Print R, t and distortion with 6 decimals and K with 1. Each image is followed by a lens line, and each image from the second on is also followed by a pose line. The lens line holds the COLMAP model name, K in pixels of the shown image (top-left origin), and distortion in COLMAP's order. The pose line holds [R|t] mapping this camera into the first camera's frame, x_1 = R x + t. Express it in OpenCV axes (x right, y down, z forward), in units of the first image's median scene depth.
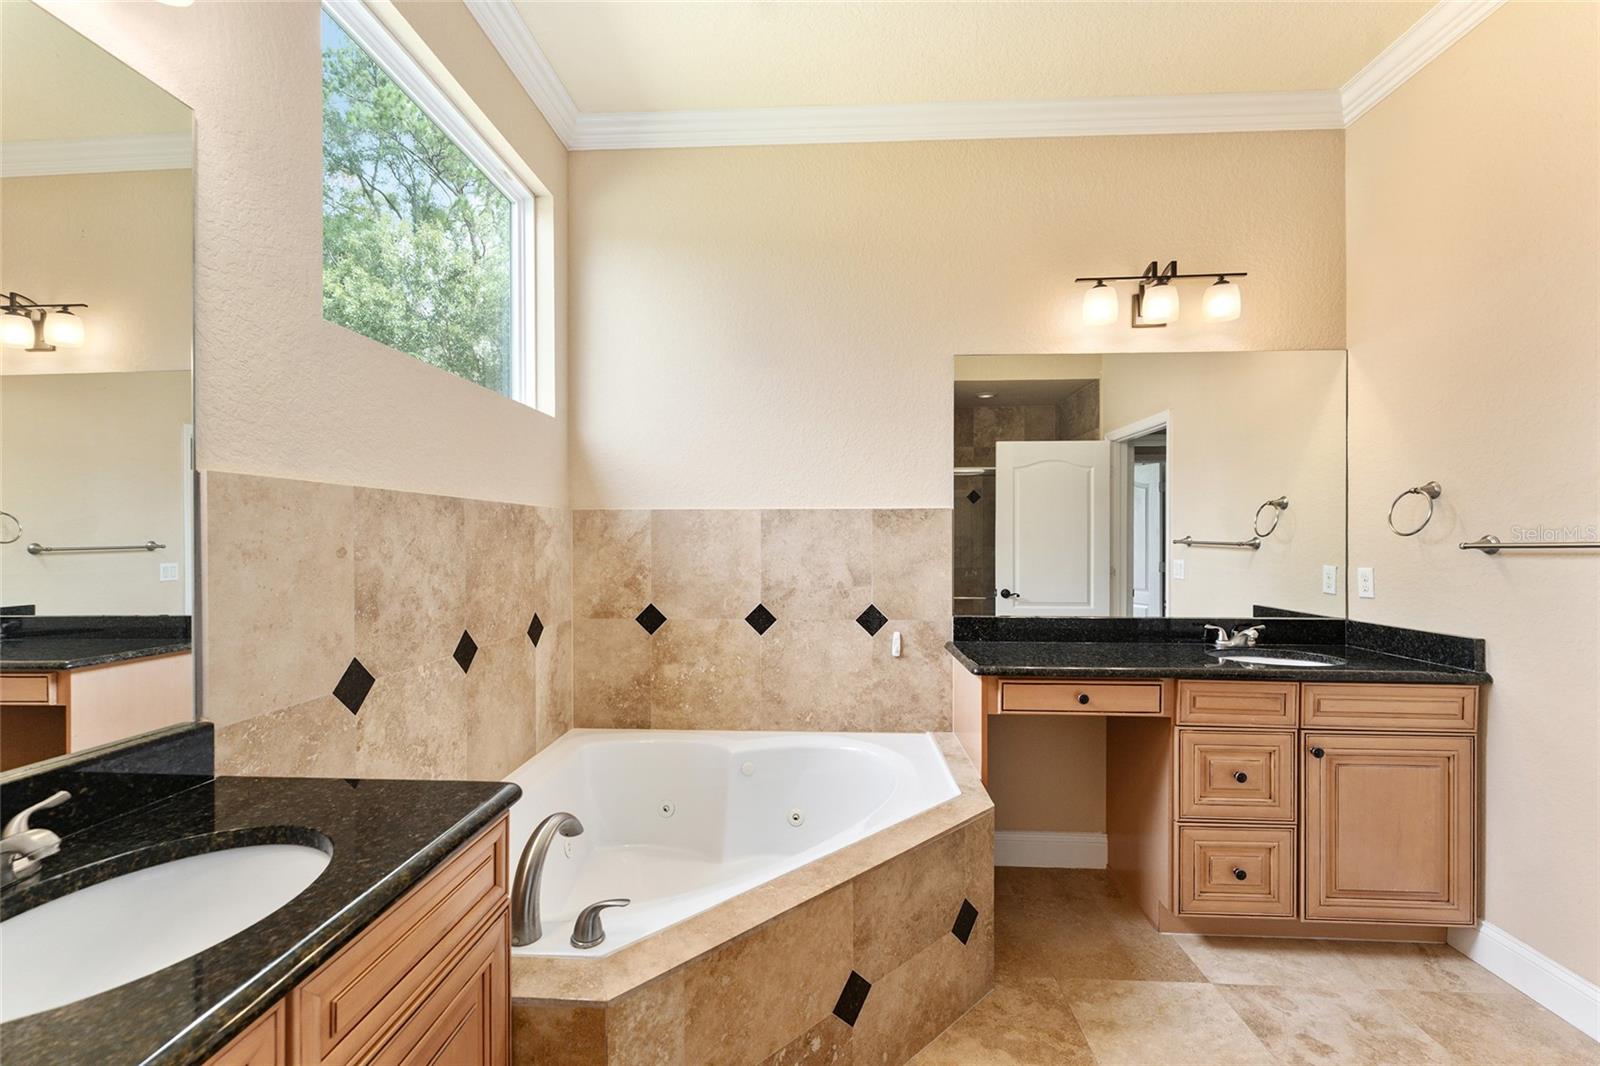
lens RADIAL K [[645.7, 0, 800.2], [0, 645.7, 542.5], [0, 0, 1]] dist [0.000391, 0.000004]
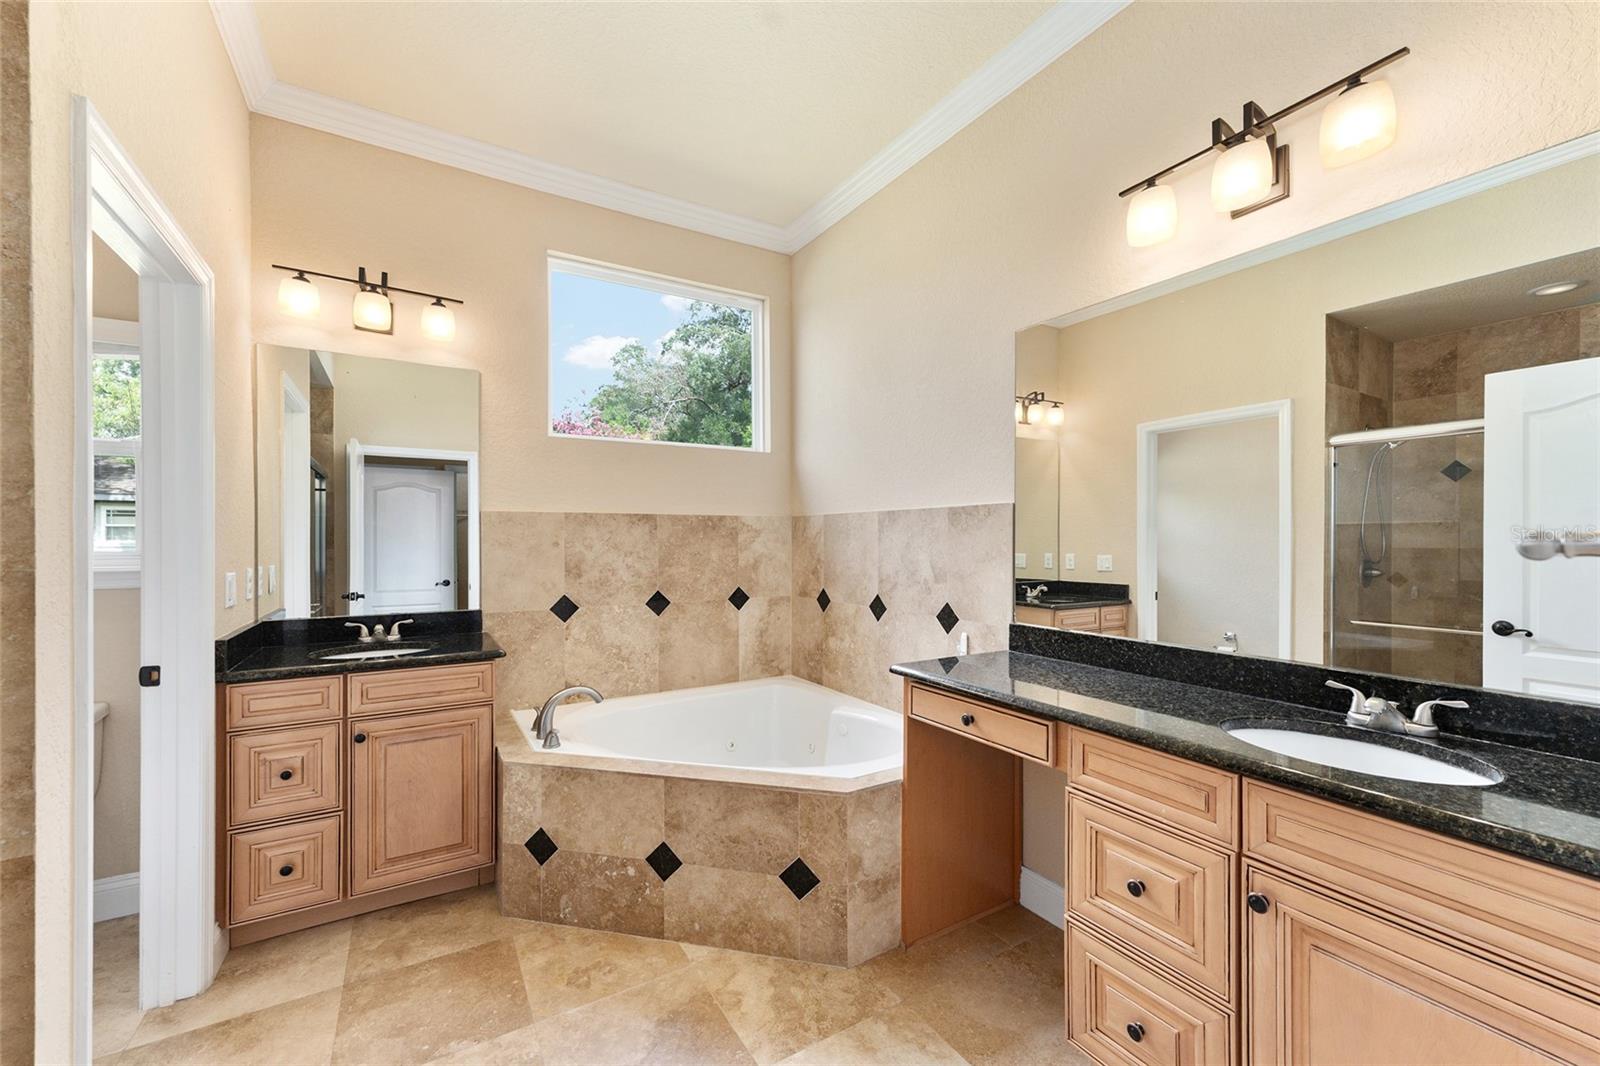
lens RADIAL K [[630.3, 0, 804.2], [0, 630.3, 541.8], [0, 0, 1]] dist [0.010087, 0.000014]
pose [[0.575762, 0.003813, -0.817608, 1.011652], [-0.002922, 0.999992, 0.002606, -0.000221], [0.817612, 0.000888, 0.575769, 0.328962]]
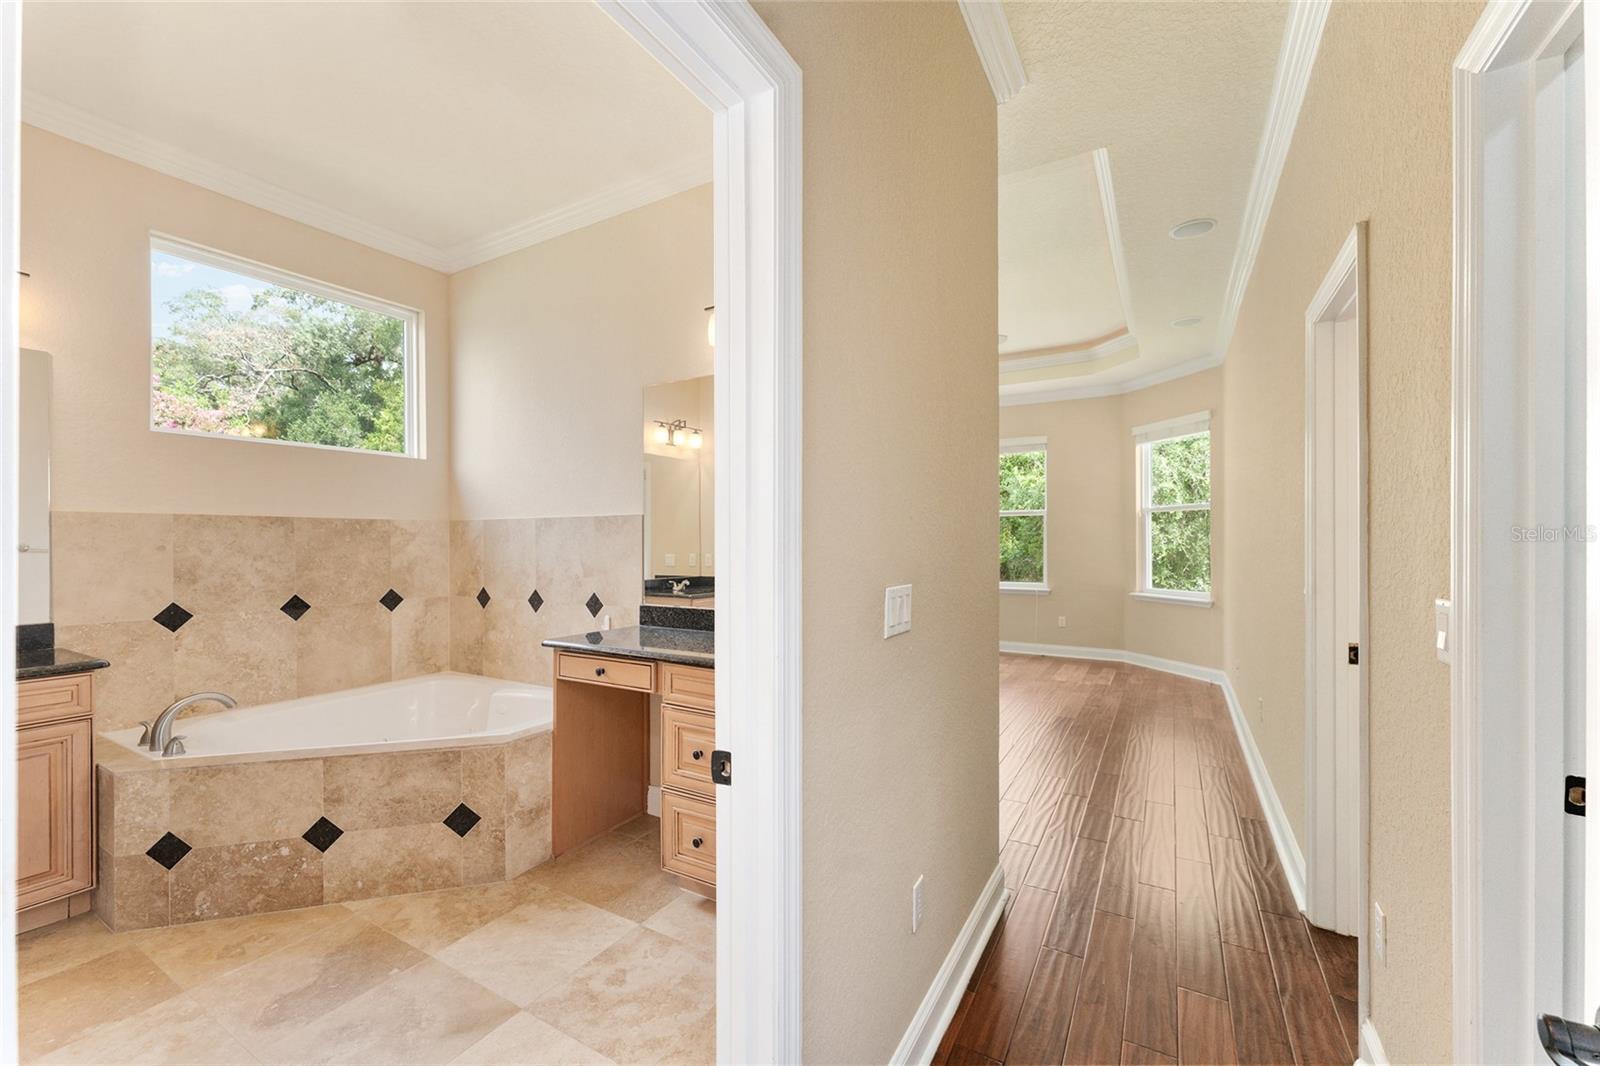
lens RADIAL K [[627.5, 0, 791.6], [0, 627.5, 541.8], [0, 0, 1]] dist [0.000981, -0.000516]
pose [[0.892099, -0.002903, -0.451830, 1.295444], [0.001318, 0.999992, -0.003823, 0.003825], [0.451837, 0.002815, 0.892096, 0.113036]]
